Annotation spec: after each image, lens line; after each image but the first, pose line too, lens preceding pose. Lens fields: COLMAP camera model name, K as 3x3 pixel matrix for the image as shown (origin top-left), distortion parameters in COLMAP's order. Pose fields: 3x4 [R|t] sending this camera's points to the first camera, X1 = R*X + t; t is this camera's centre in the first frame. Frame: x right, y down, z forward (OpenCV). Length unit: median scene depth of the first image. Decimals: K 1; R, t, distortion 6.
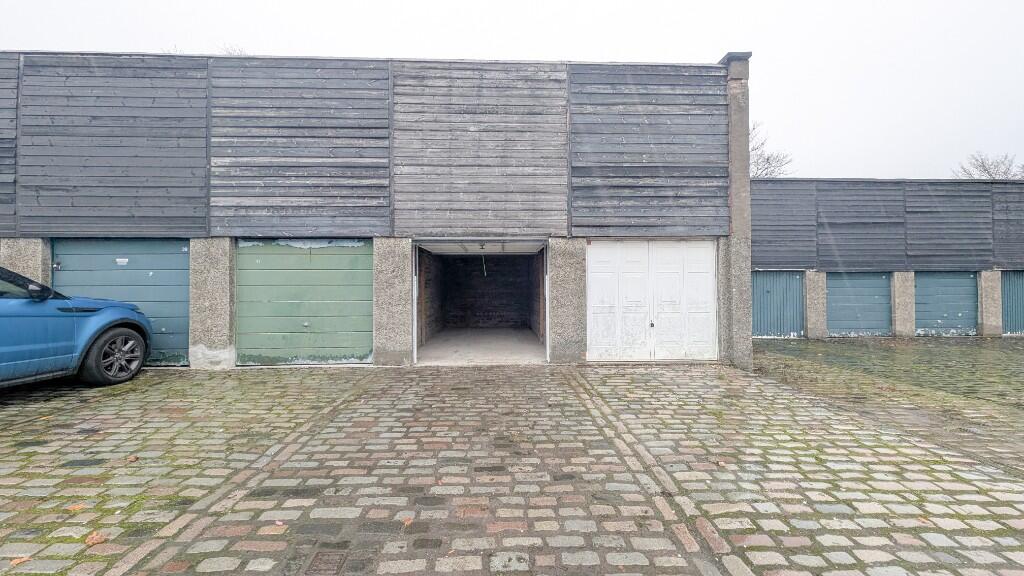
lens RADIAL K [[382.2, 0, 512.5], [0, 382.2, 288.9], [0, 0, 1]] dist [-0.002339, -0.000855]
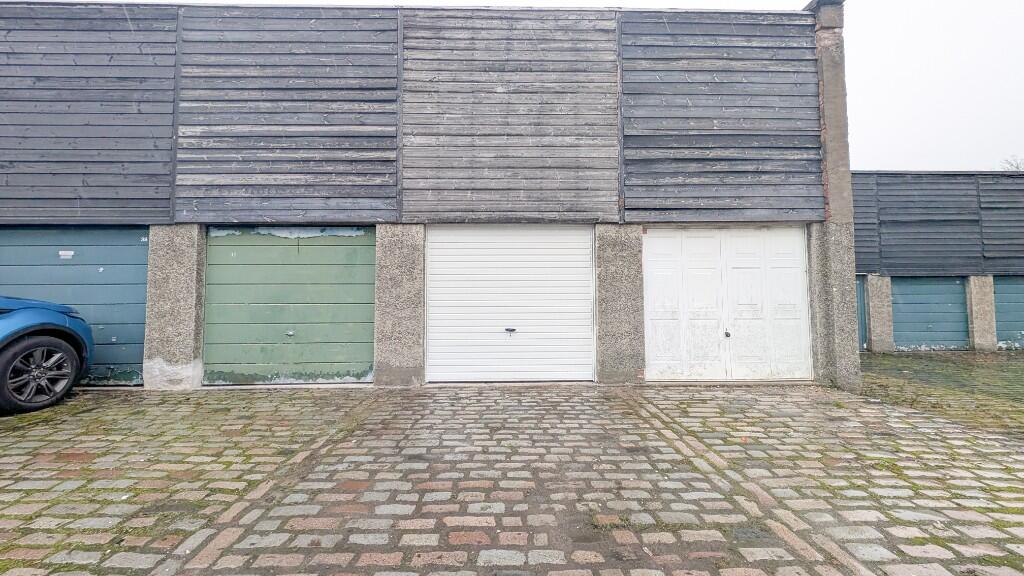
lens RADIAL K [[382.2, 0, 512.2], [0, 382.2, 287.1], [0, 0, 1]] dist [-0.002339, -0.000855]
pose [[0.999855, -0.000702, -0.017003, -0.066476], [0.000033, 0.999228, -0.039286, 0.028742], [0.017018, 0.039280, 0.999083, 0.213346]]
